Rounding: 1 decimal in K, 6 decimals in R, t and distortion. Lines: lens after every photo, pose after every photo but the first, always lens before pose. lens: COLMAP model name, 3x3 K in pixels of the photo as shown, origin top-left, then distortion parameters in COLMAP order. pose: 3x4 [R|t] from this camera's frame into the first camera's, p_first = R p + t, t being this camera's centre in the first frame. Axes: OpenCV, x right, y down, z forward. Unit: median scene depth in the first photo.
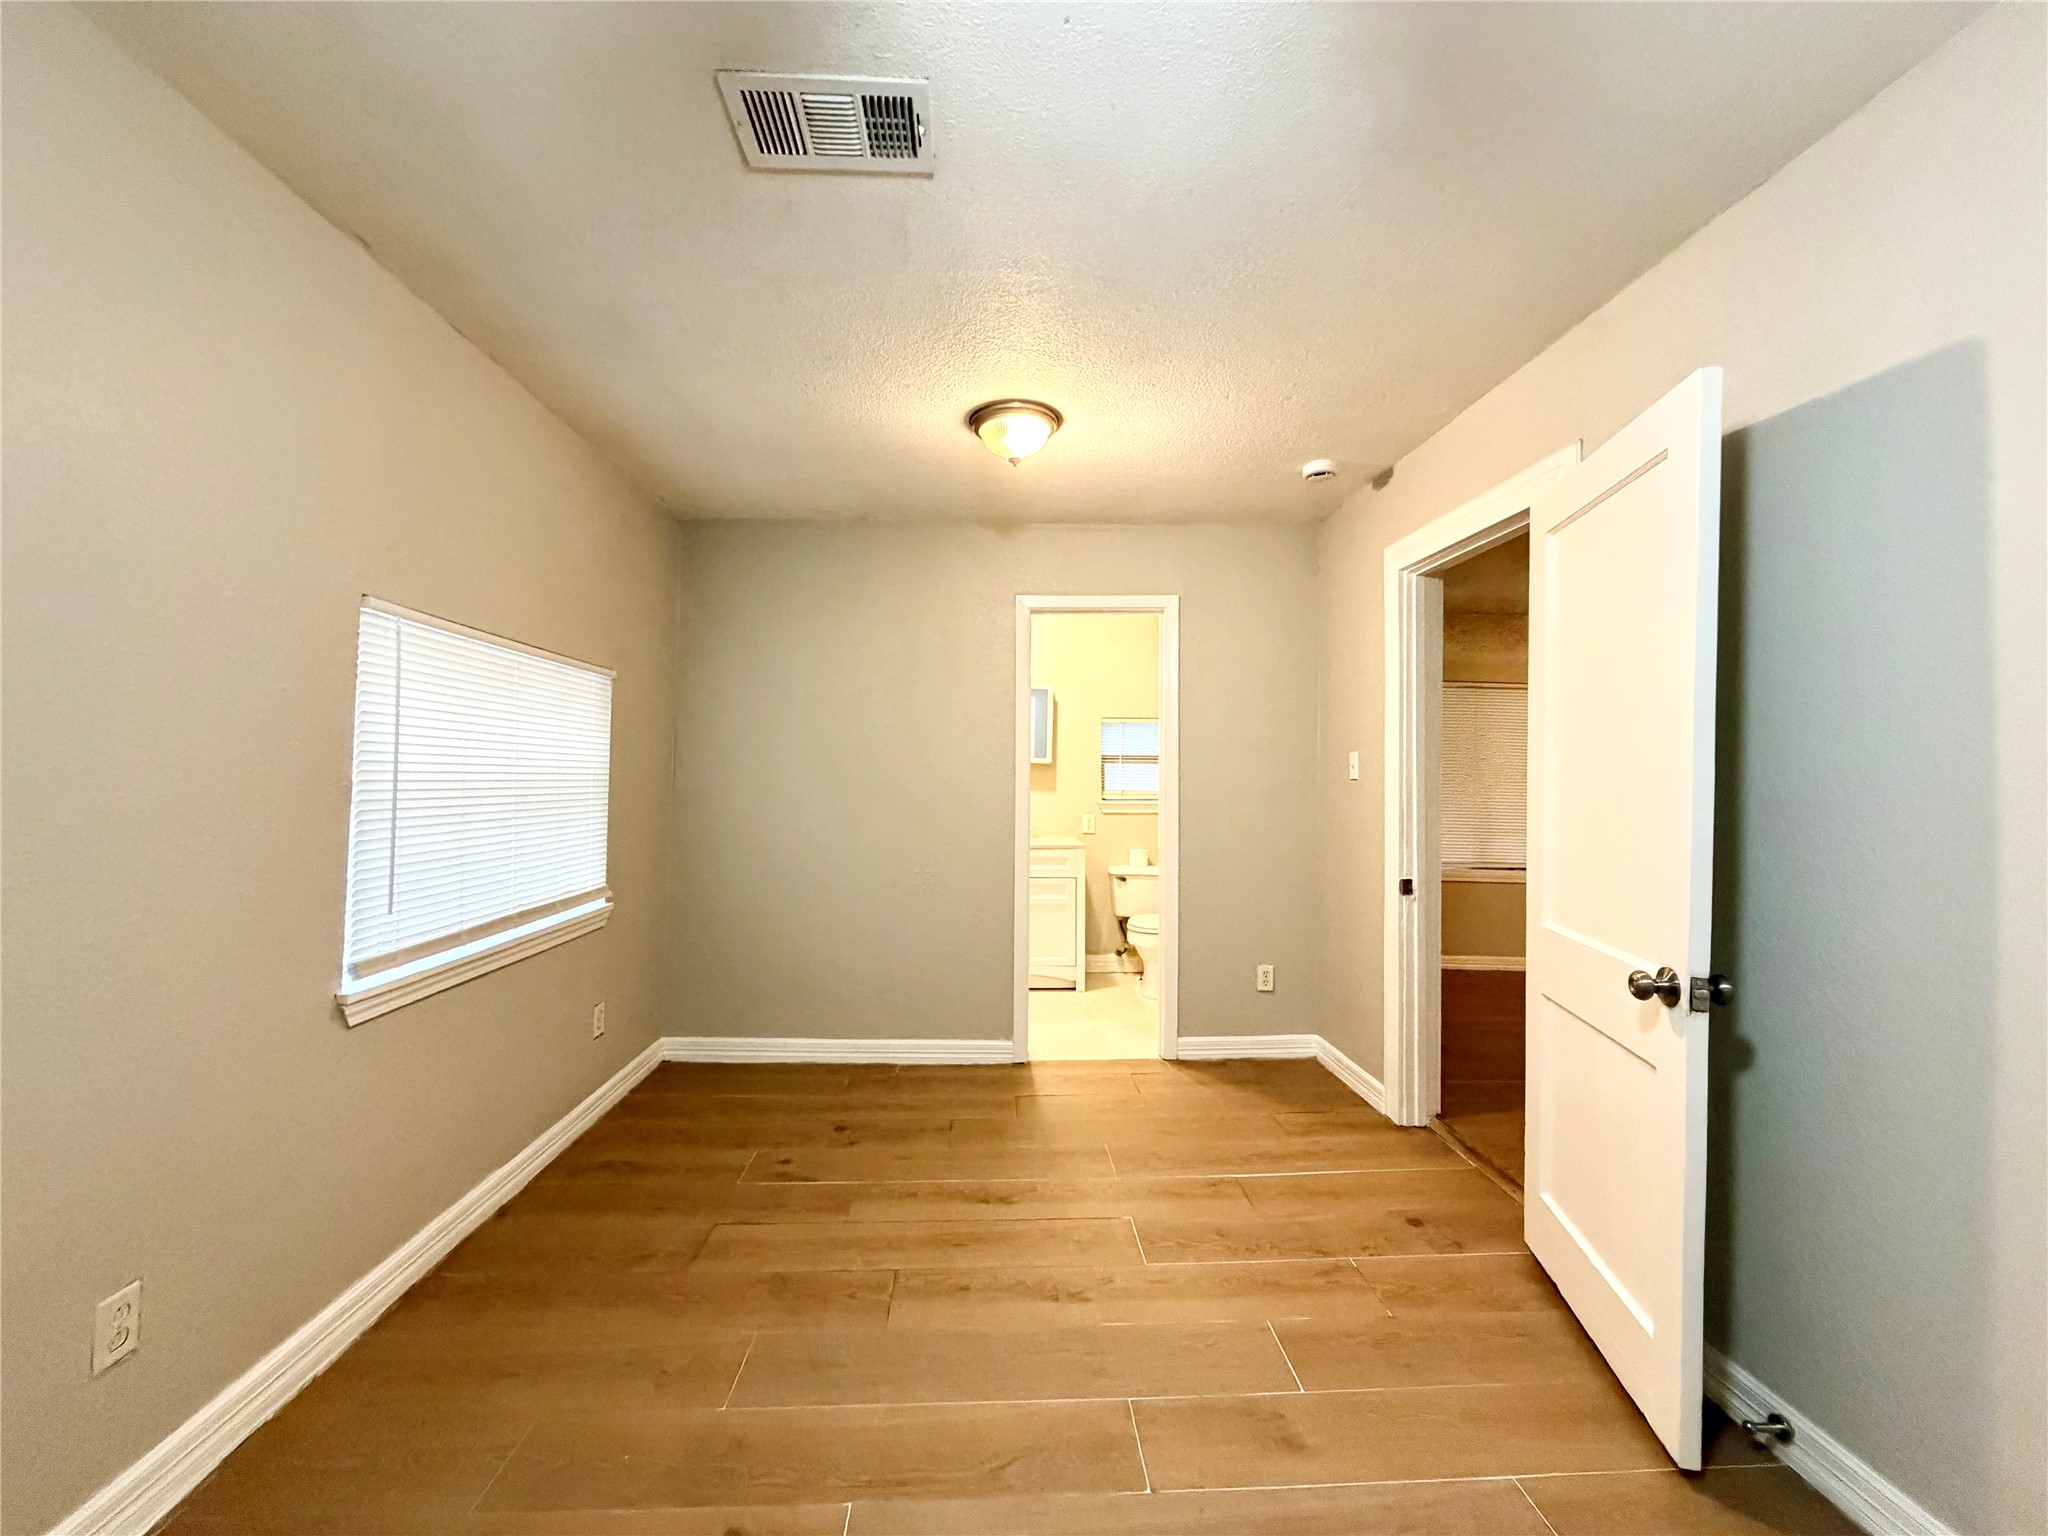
lens RADIAL K [[811.6, 0, 1029.9], [0, 811.6, 768.0], [0, 0, 1]] dist [-0.002619, 0.000689]
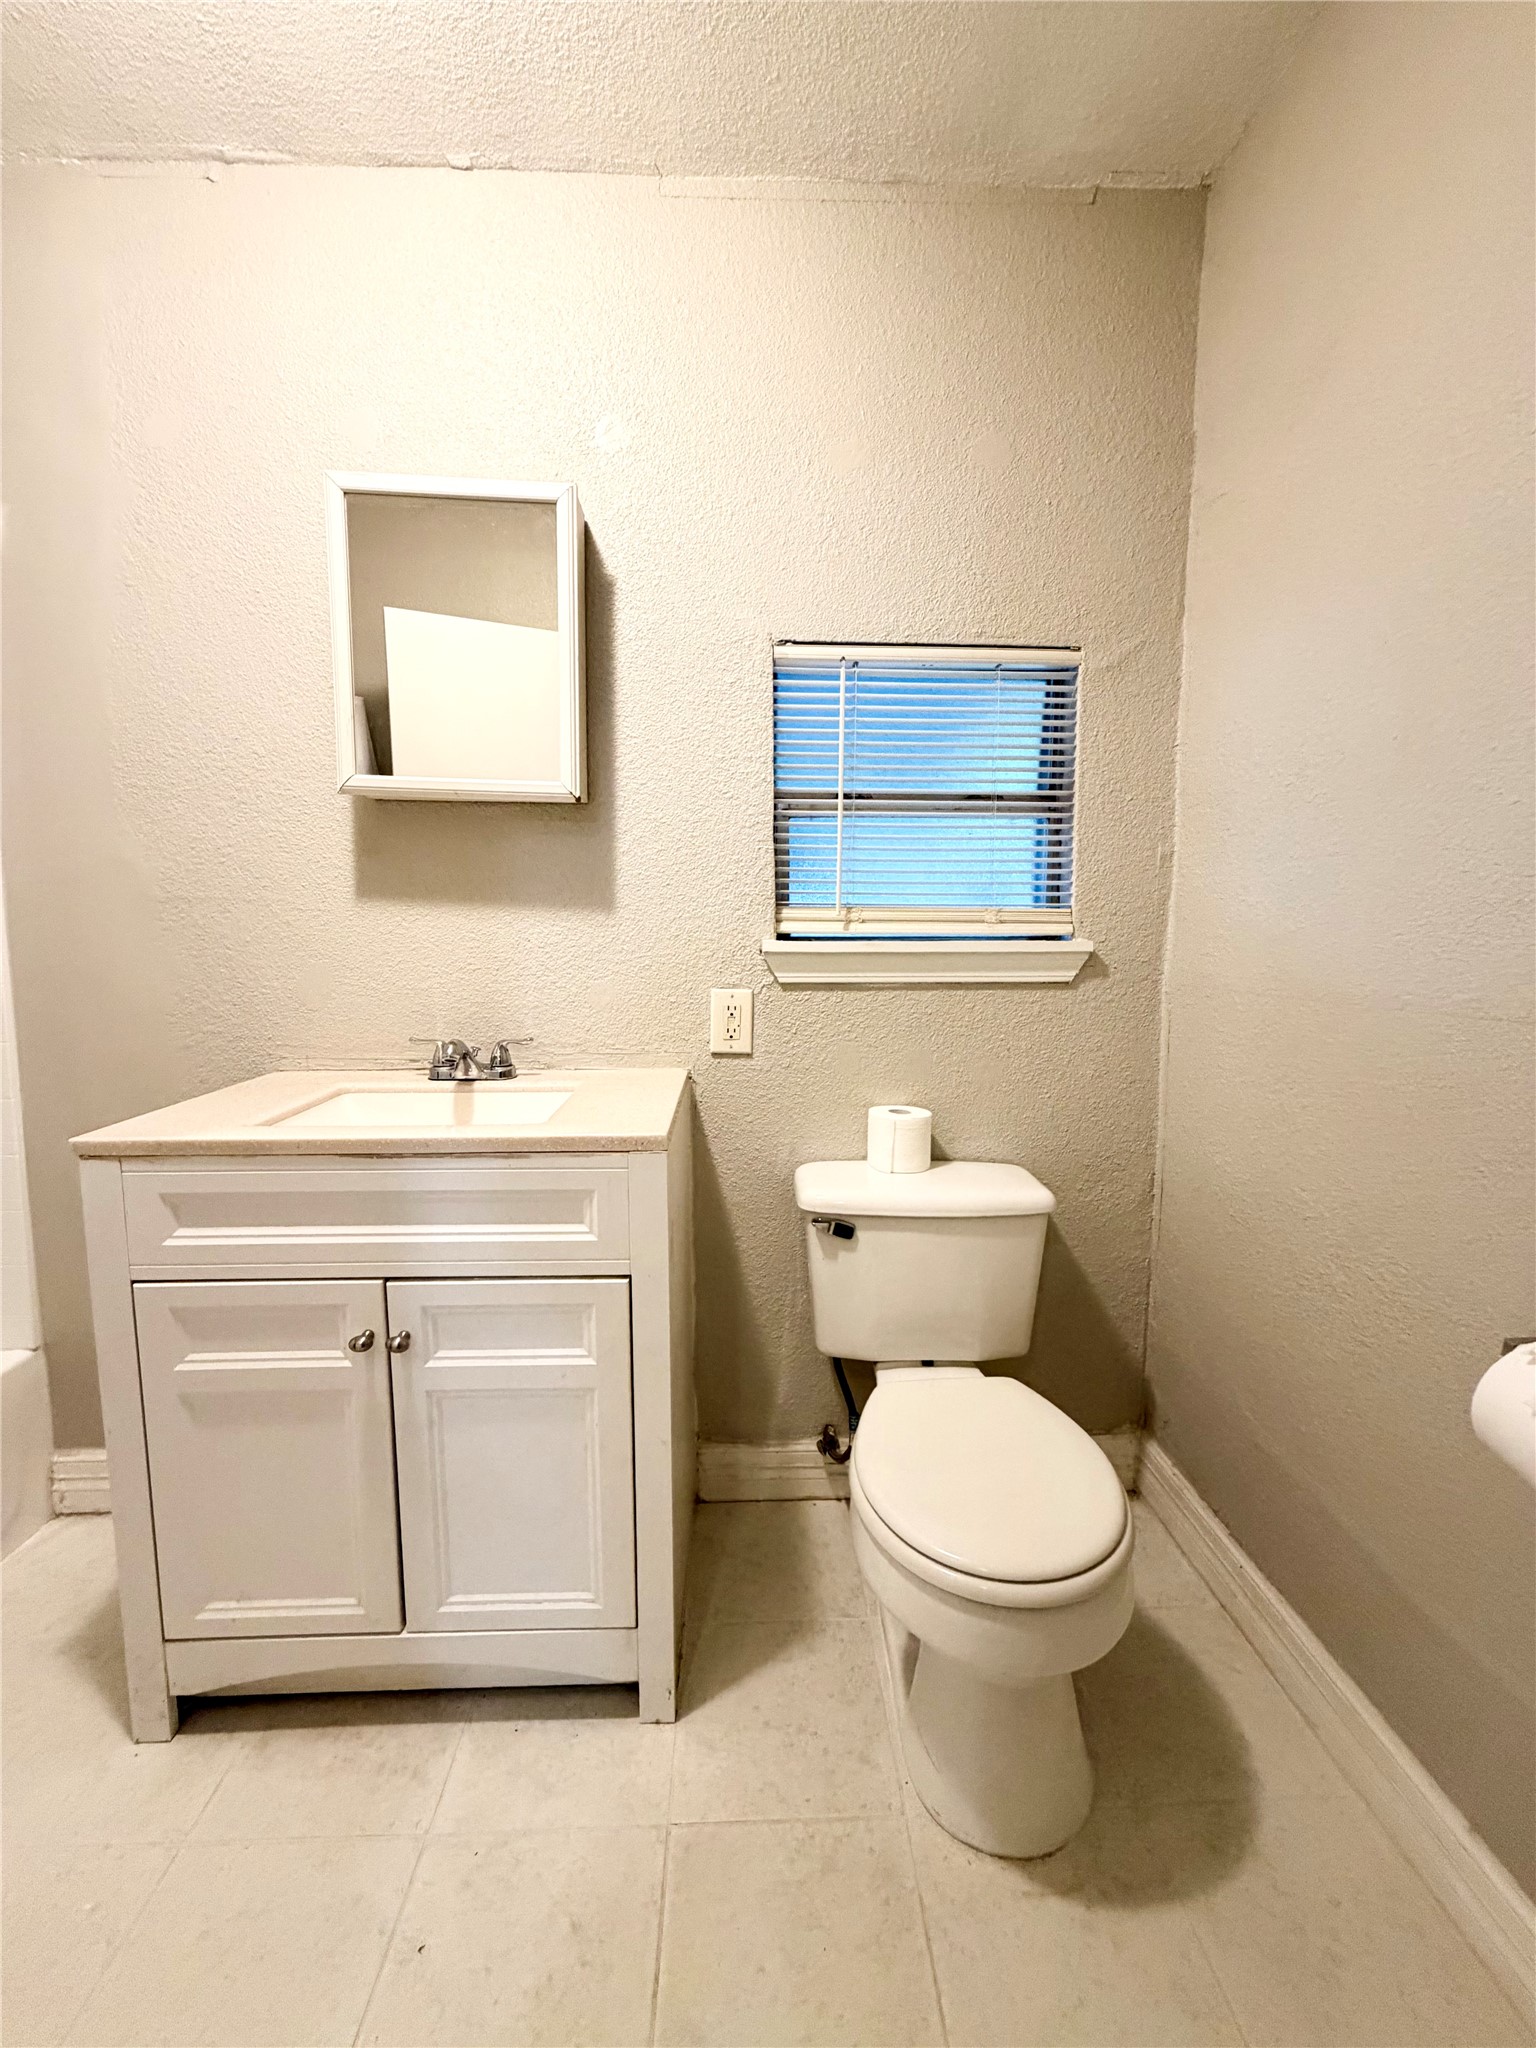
lens RADIAL K [[811.6, 0, 763.2], [0, 811.6, 1023.1], [0, 0, 1]] dist [-0.002619, 0.000689]
pose [[0.999892, 0.003190, -0.014347, 0.215916], [-0.001431, 0.992653, 0.120989, 0.083589], [0.014628, -0.120956, 0.992550, 1.742421]]
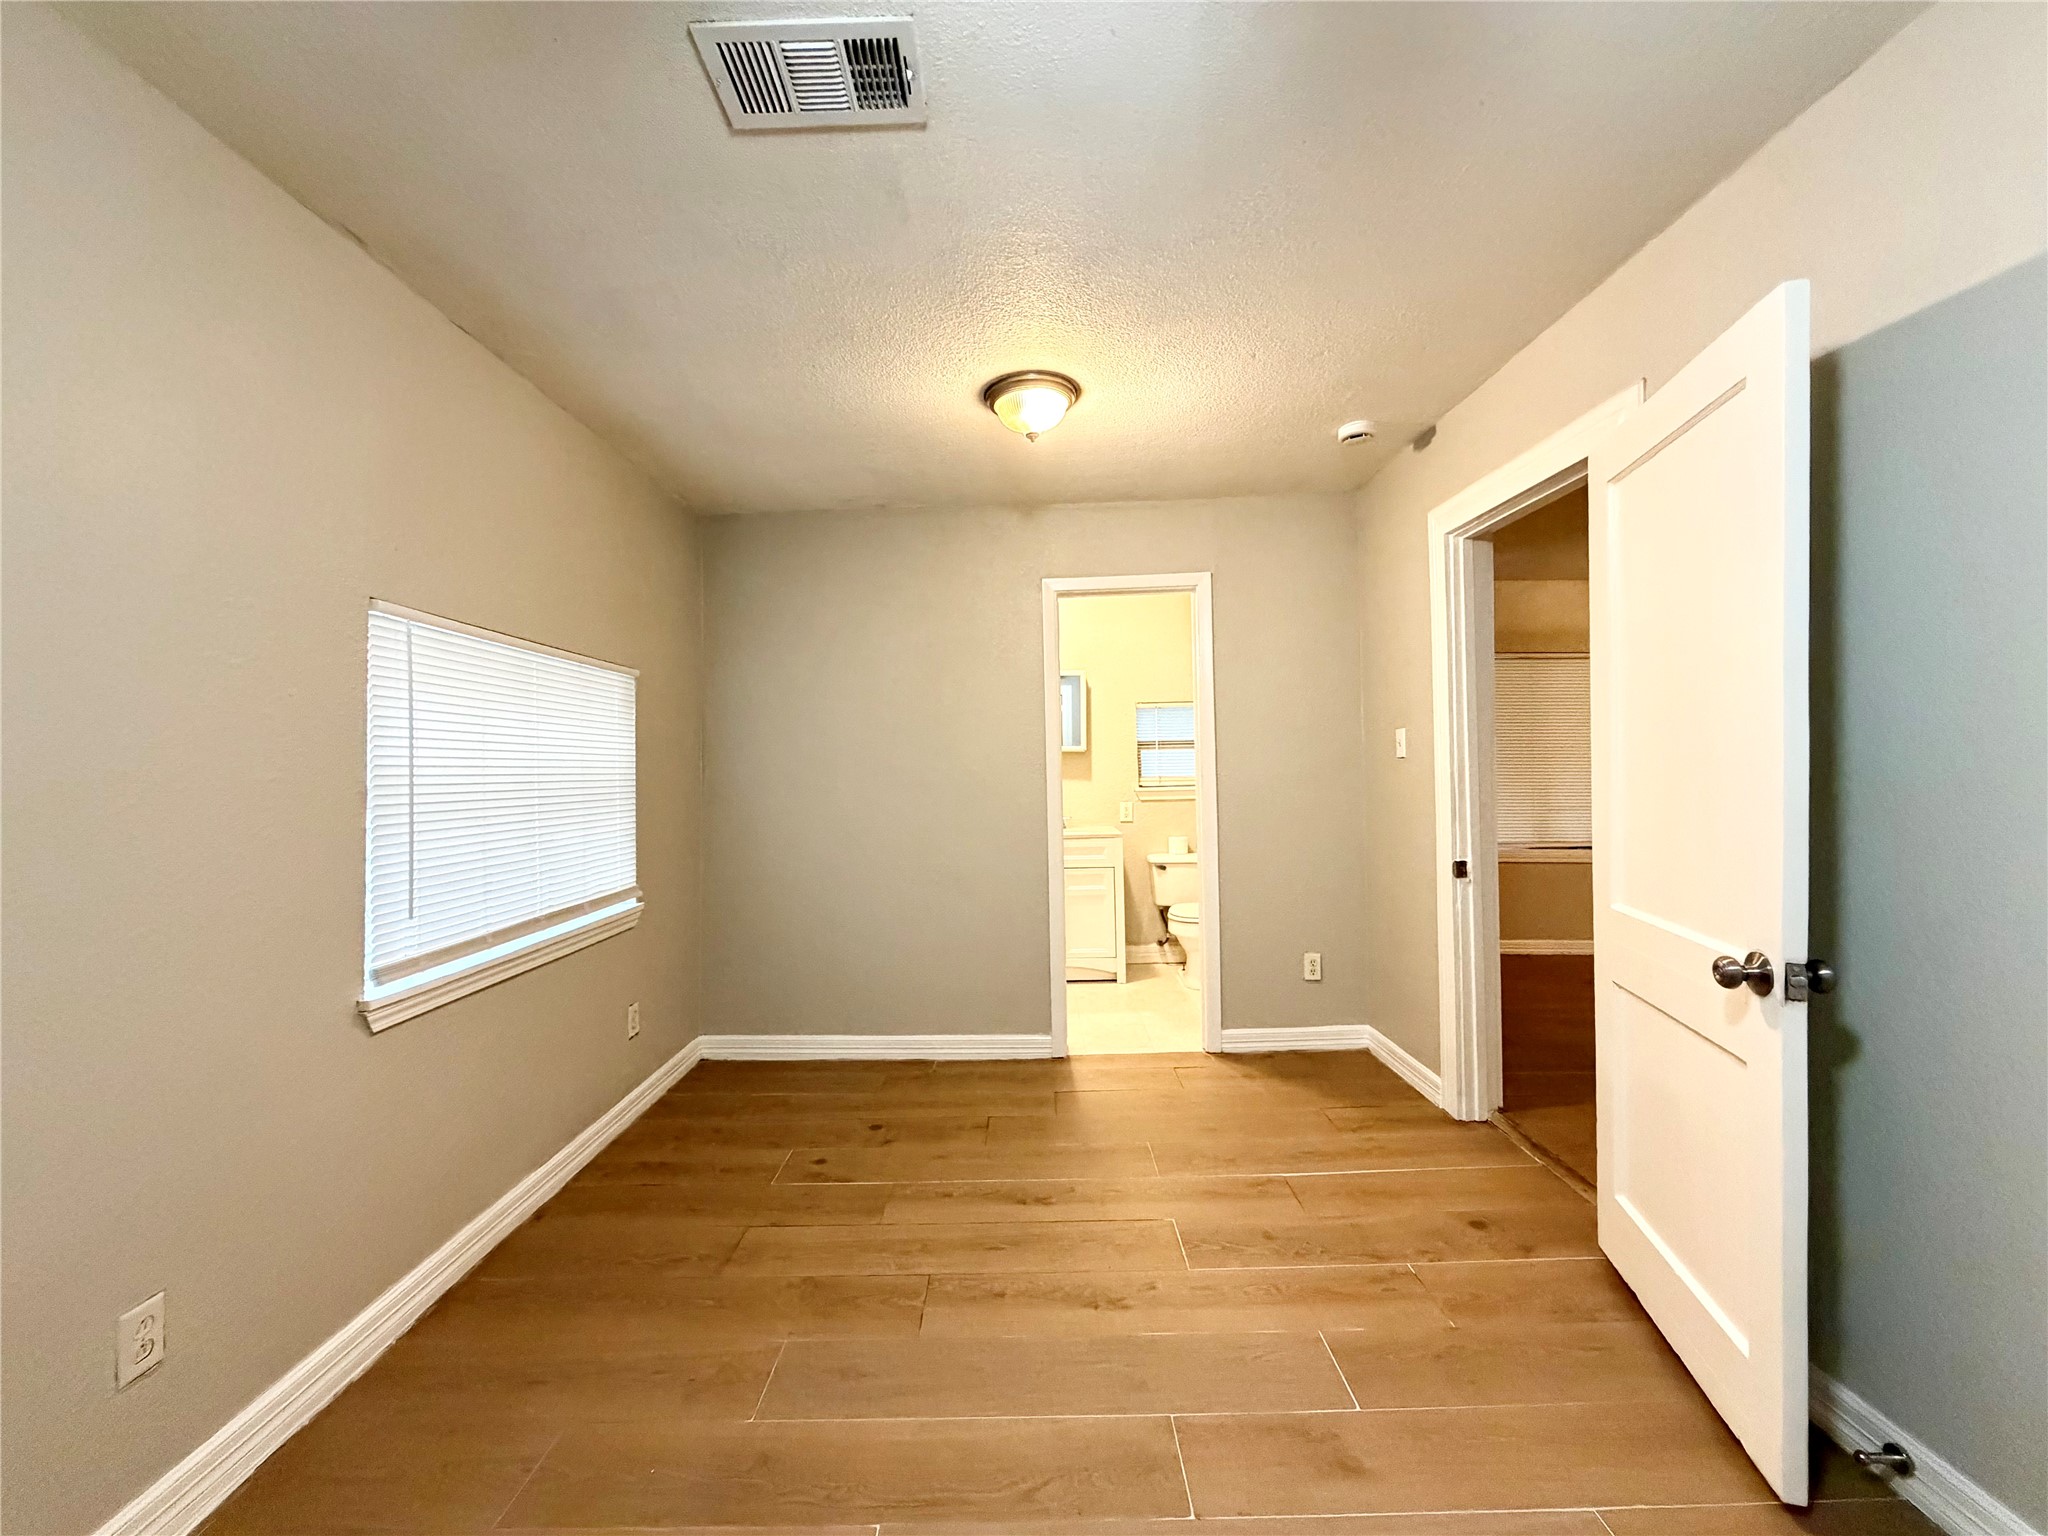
lens RADIAL K [[811.6, 0, 1029.4], [0, 811.6, 768.5], [0, 0, 1]] dist [-0.002619, 0.000689]
pose [[0.998233, -0.028292, -0.052248, 0.021582], [0.028902, 0.999522, 0.010968, 0.005924], [0.051913, -0.012459, 0.998574, 0.043574]]
